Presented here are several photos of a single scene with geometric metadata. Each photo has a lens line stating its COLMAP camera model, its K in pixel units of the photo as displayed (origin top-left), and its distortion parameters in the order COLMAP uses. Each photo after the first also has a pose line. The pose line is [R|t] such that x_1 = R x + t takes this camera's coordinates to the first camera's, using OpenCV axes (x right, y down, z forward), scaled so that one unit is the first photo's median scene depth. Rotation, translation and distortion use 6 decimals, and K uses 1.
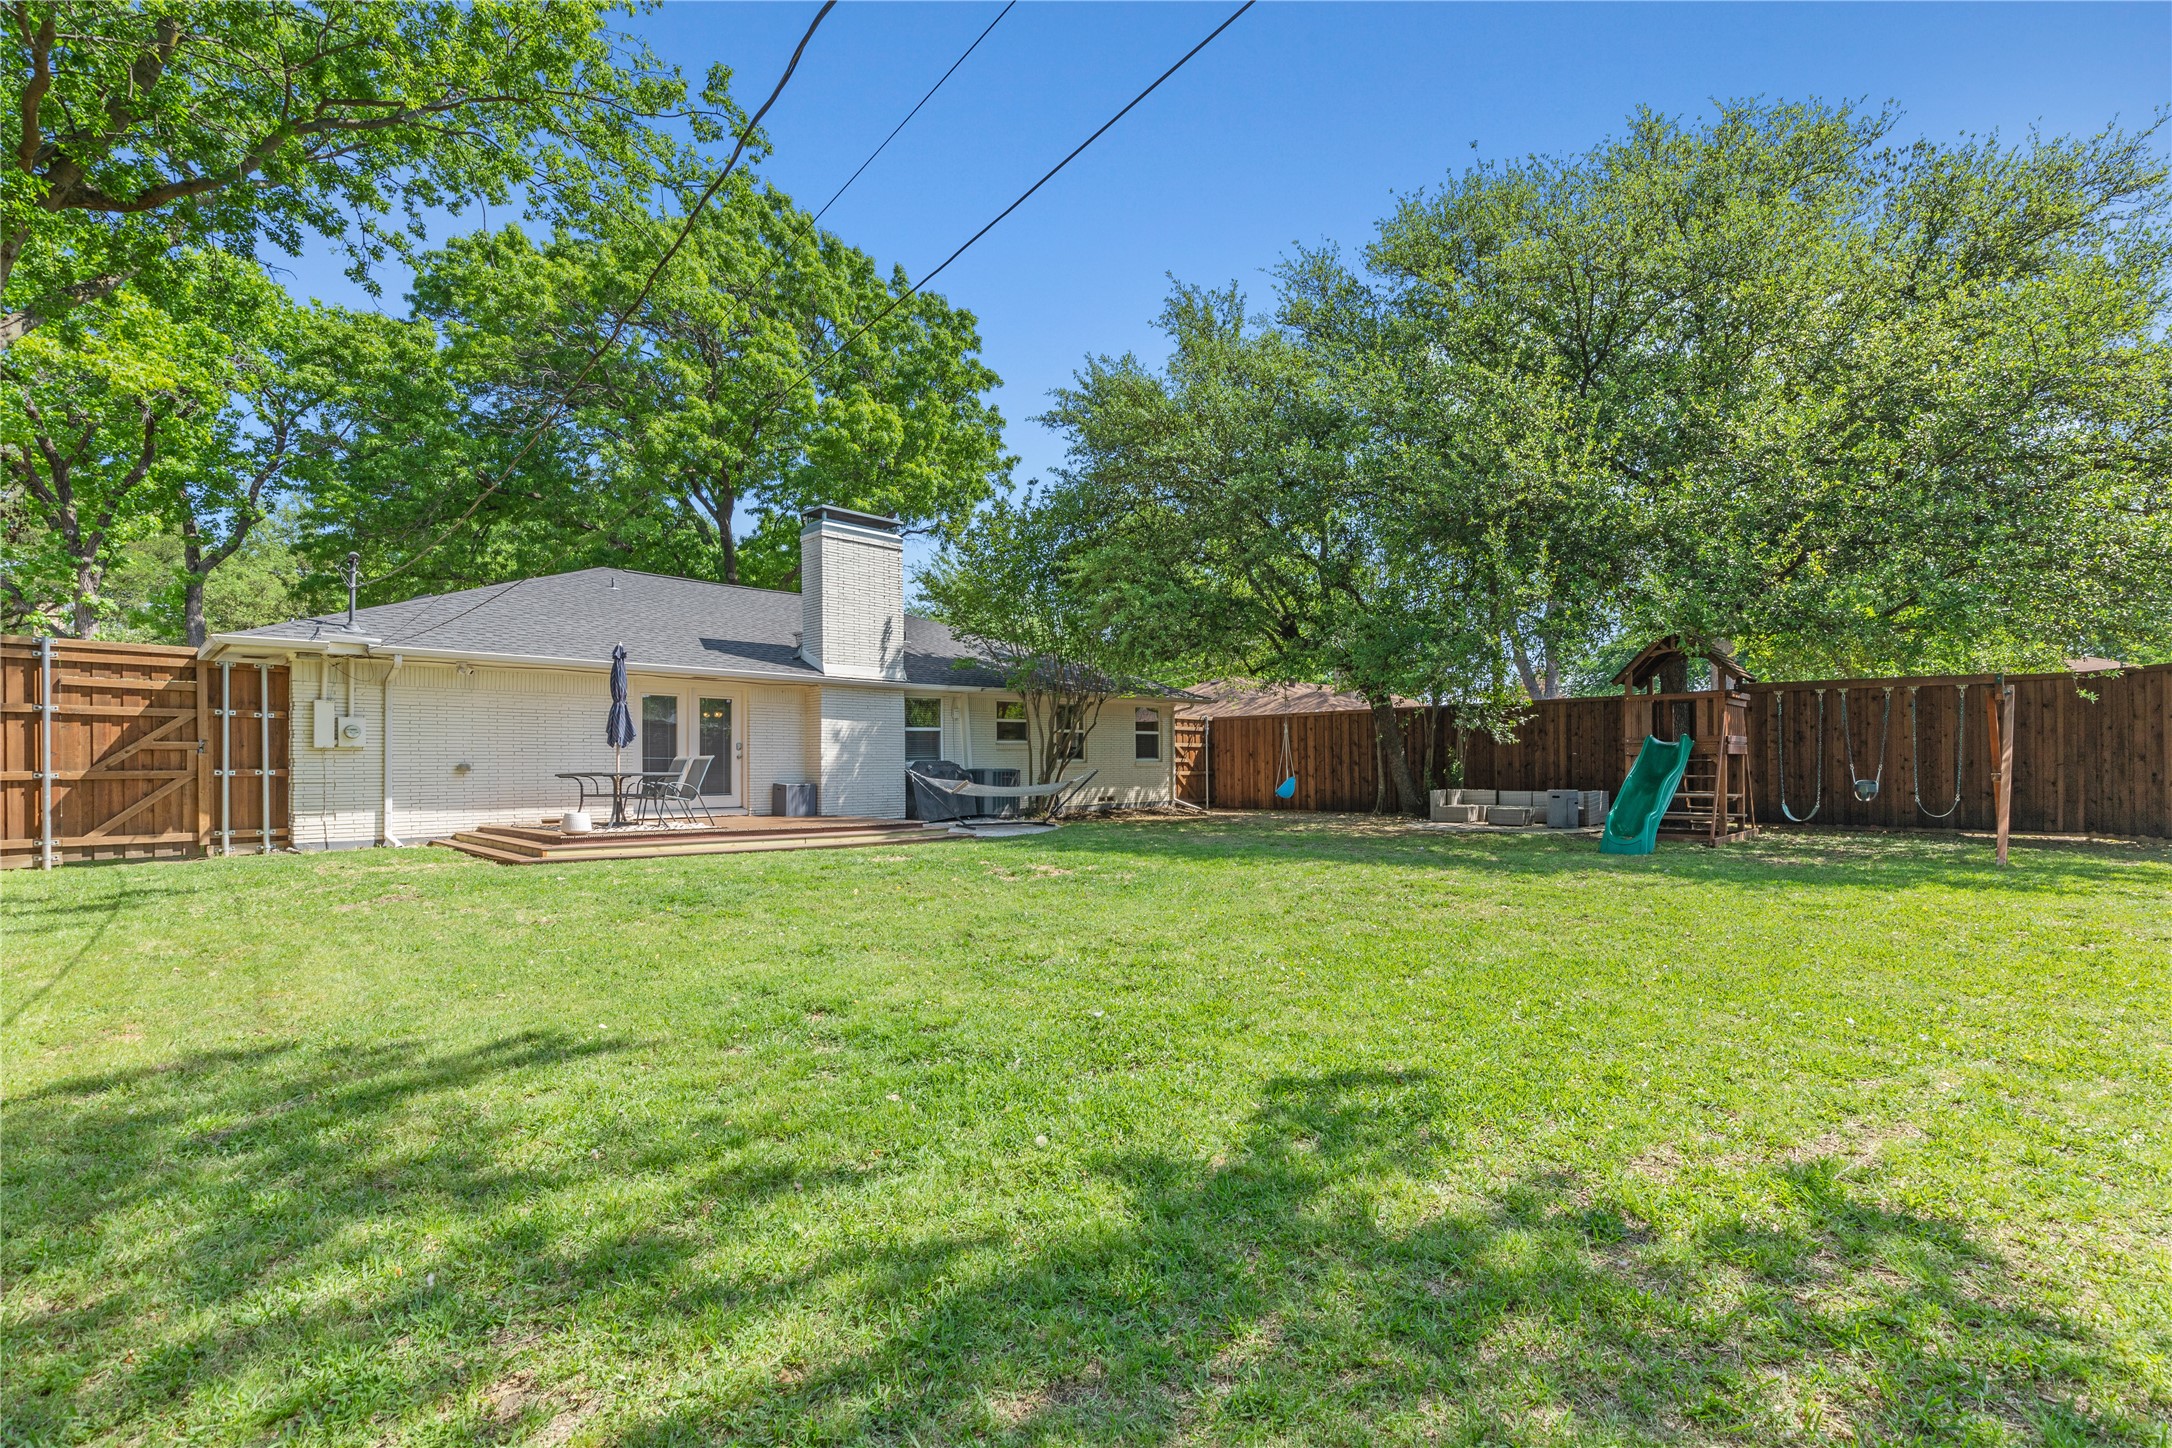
lens RADIAL K [[985.2, 0, 1101.5], [0, 985.2, 737.6], [0, 0, 1]] dist [0.004437, 0.001057]
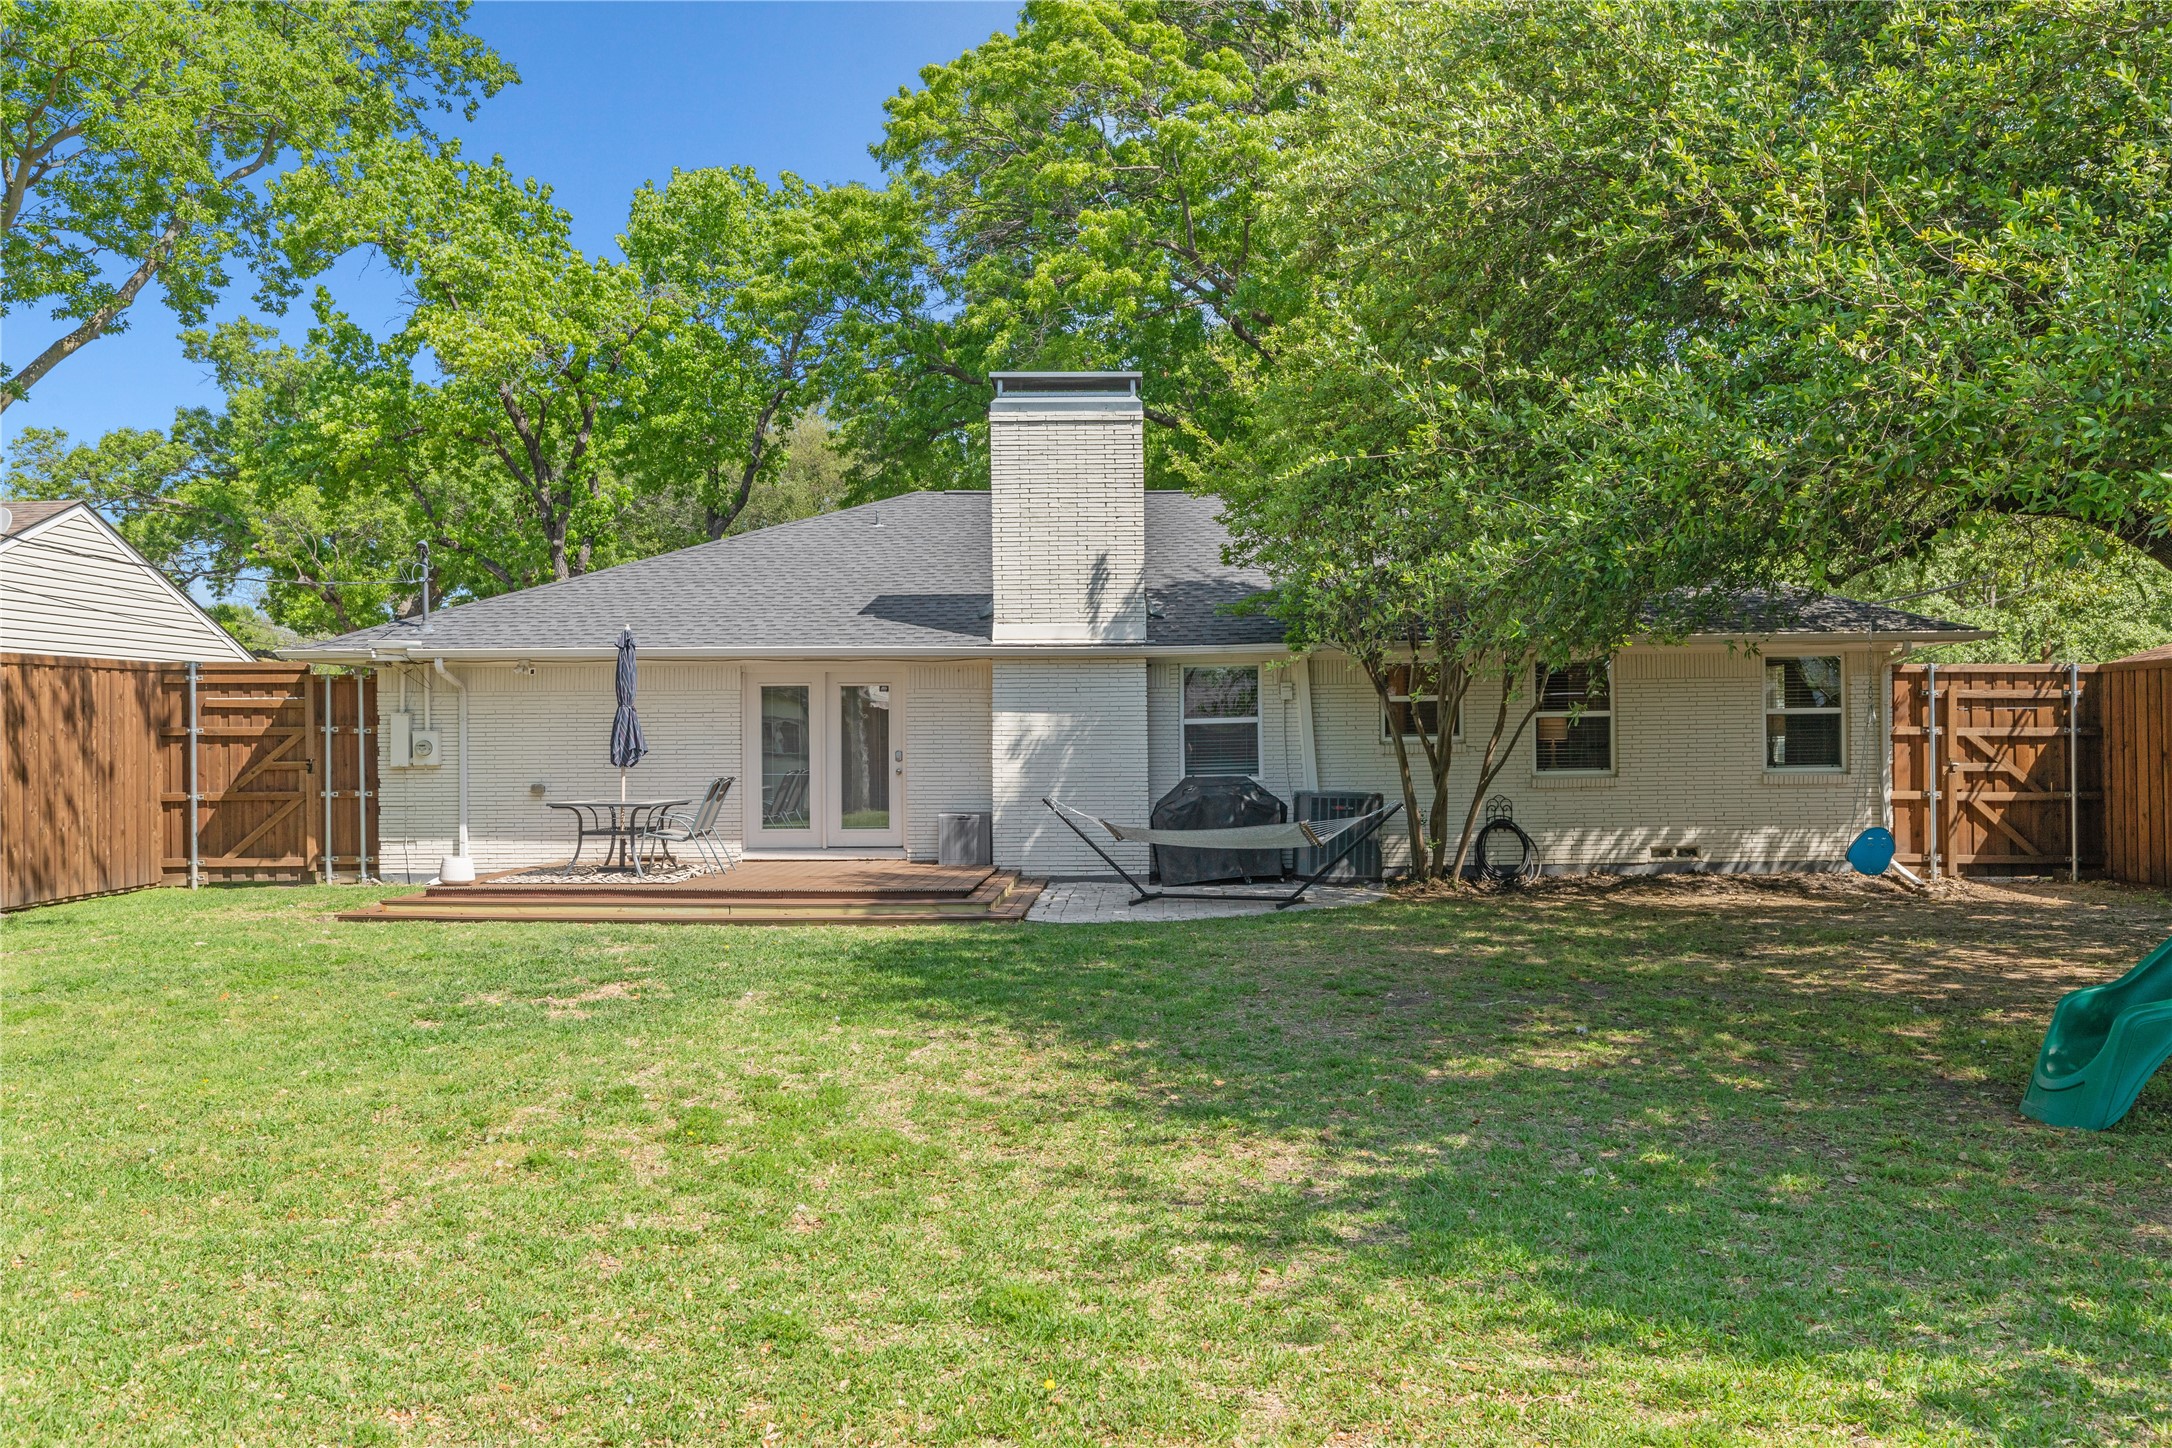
lens RADIAL K [[1741.0, 0, 1102.0], [0, 1741.0, 725.4], [0, 0, 1]] dist [0.012251, -0.006816]
pose [[0.697186, -0.005766, -0.716867, 0.759051], [0.023523, 0.999613, 0.014837, -0.034562], [0.716504, -0.027207, 0.697052, 0.362019]]
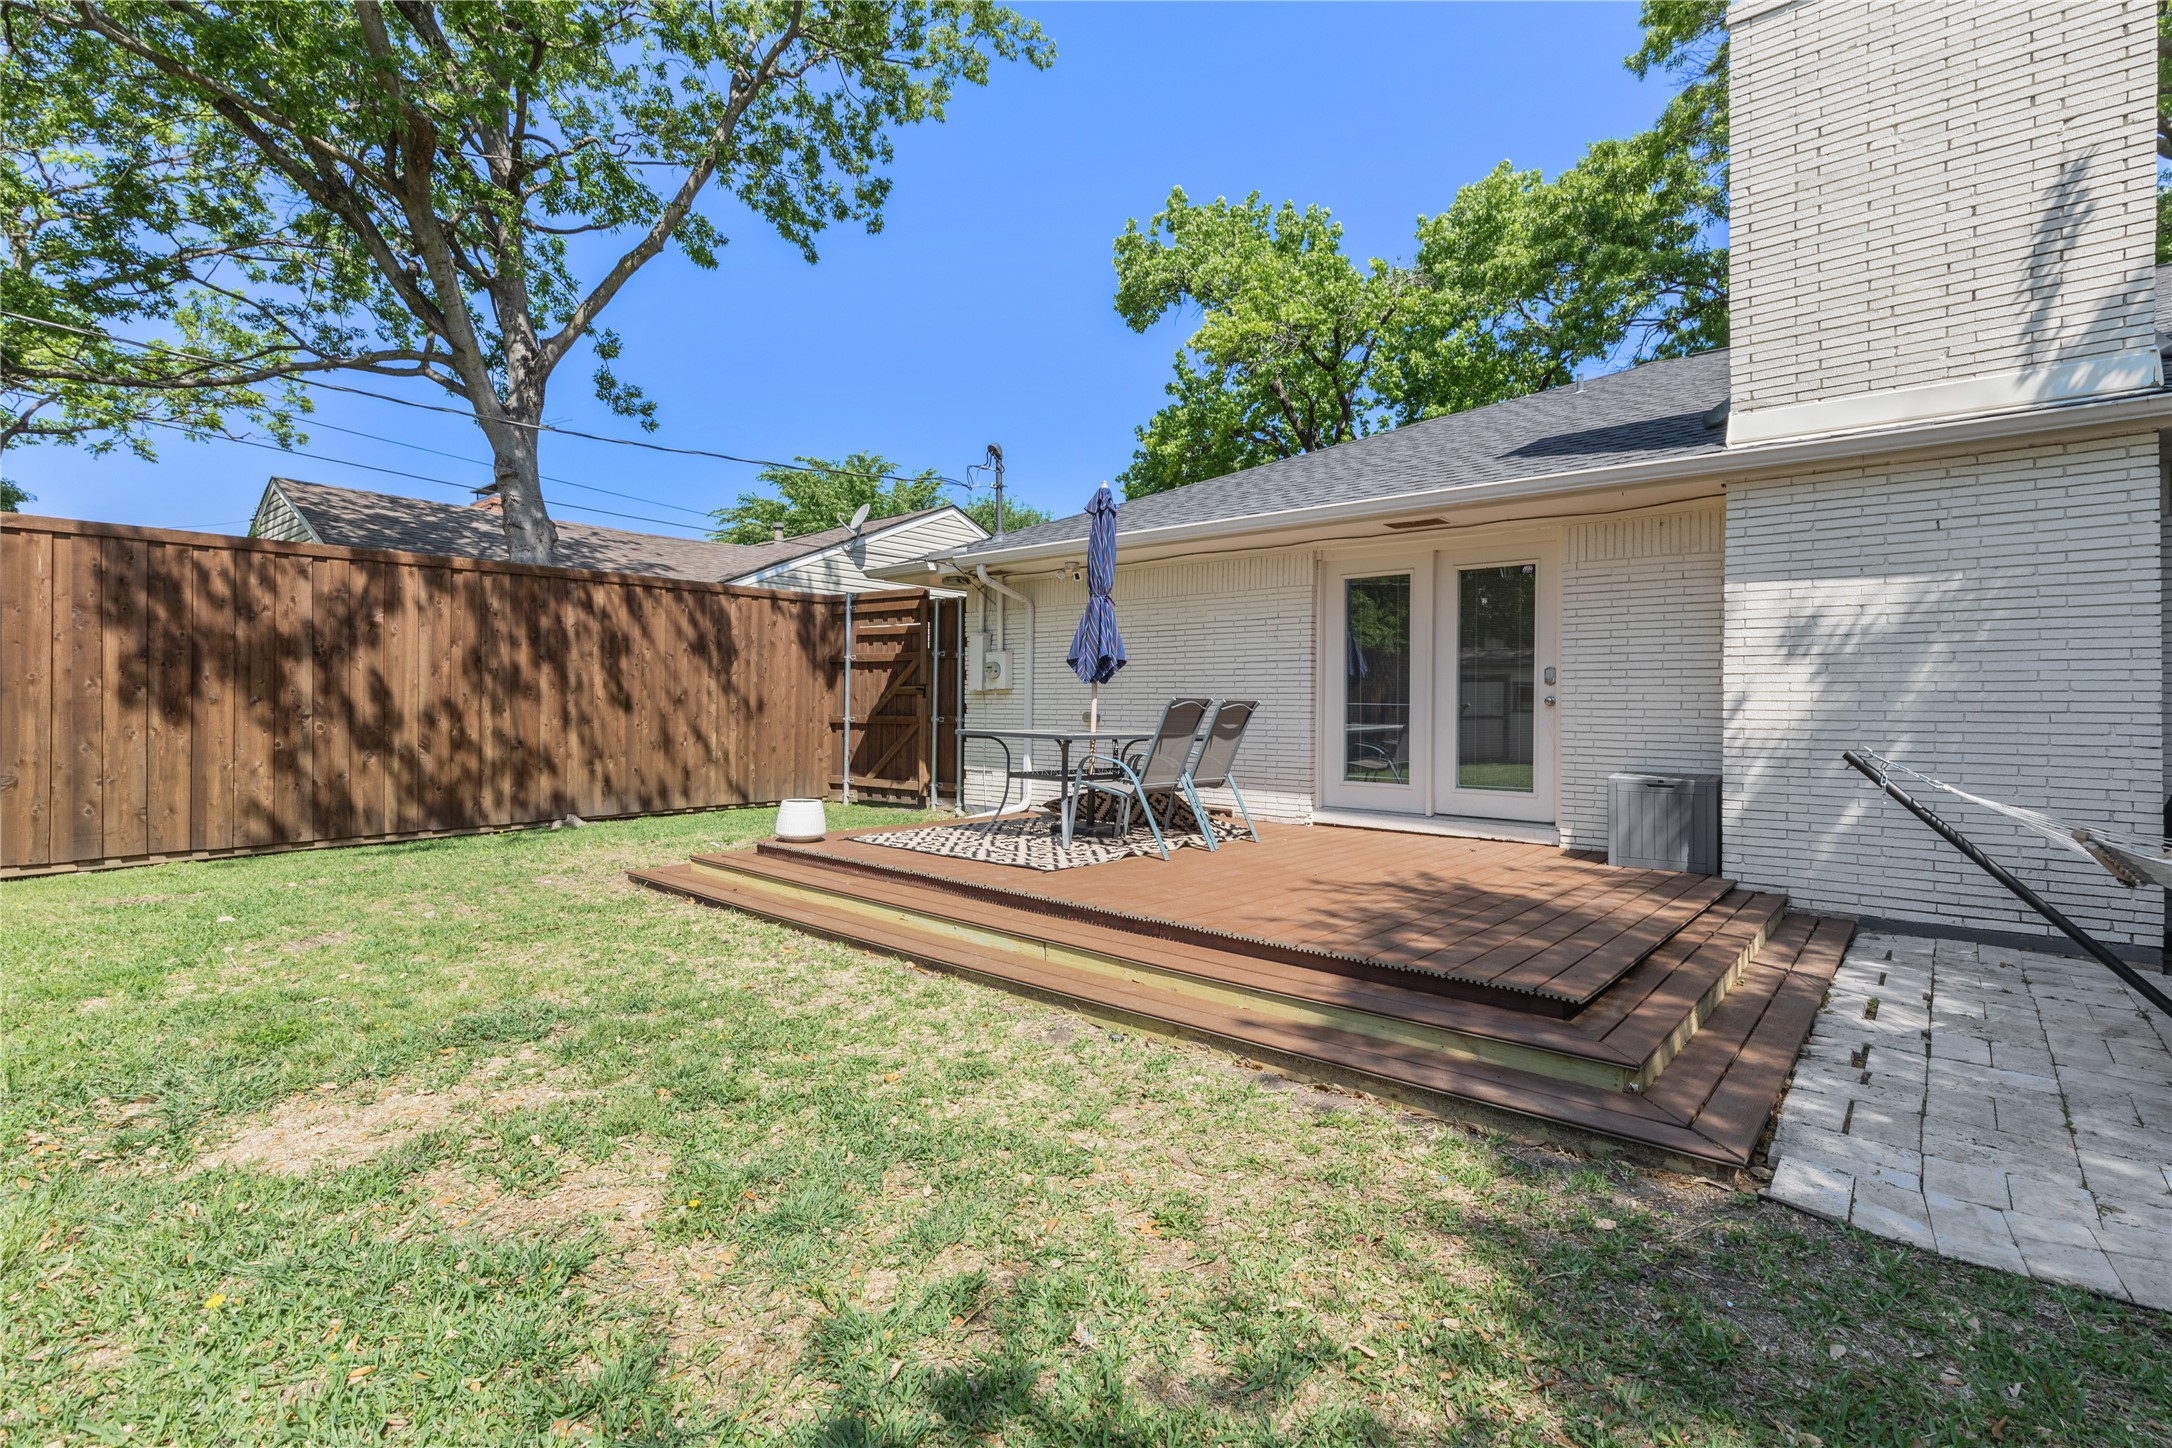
lens RADIAL K [[985.2, 0, 1096.2], [0, 985.2, 711.0], [0, 0, 1]] dist [0.004437, 0.001057]
pose [[0.087470, 0.014316, -0.996064, 0.033238], [0.026043, 0.999522, 0.016652, 0.016095], [0.995827, -0.027397, 0.087055, 1.019071]]
